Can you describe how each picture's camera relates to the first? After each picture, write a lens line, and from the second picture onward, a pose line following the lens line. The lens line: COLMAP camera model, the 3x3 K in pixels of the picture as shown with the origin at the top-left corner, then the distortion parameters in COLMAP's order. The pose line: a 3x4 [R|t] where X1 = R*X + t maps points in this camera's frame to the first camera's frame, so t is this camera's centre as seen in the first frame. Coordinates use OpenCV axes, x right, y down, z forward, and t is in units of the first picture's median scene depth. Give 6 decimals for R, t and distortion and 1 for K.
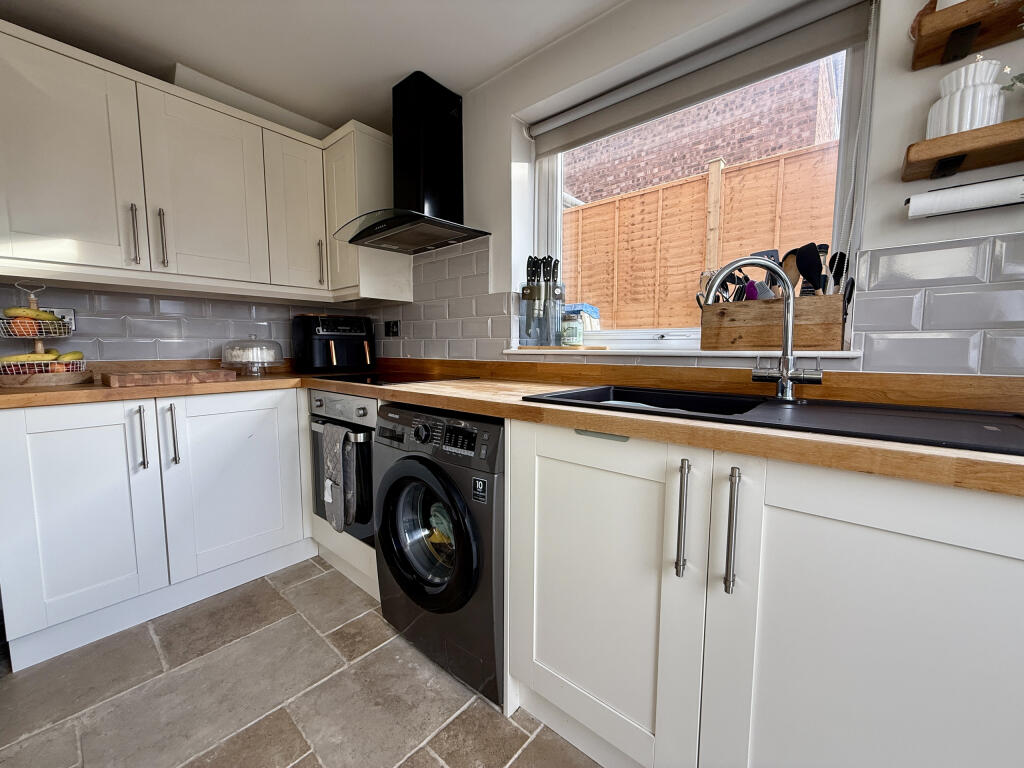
lens RADIAL K [[407.2, 0, 509.1], [0, 407.2, 385.1], [0, 0, 1]] dist [0.000043, 0.000225]
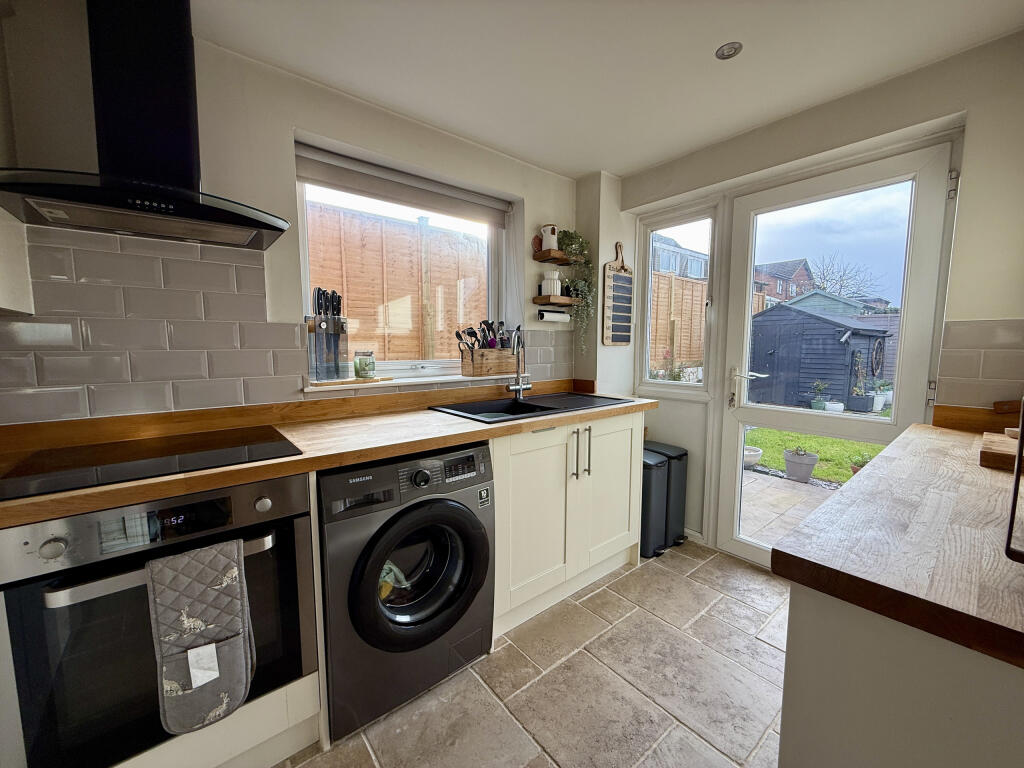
lens RADIAL K [[407.2, 0, 509.1], [0, 407.2, 385.1], [0, 0, 1]] dist [0.000043, 0.000225]
pose [[0.172240, -0.100037, 0.979962, -1.229044], [0.092382, 0.992086, 0.085038, -0.194988], [-0.980714, 0.075884, 0.180118, 0.609020]]
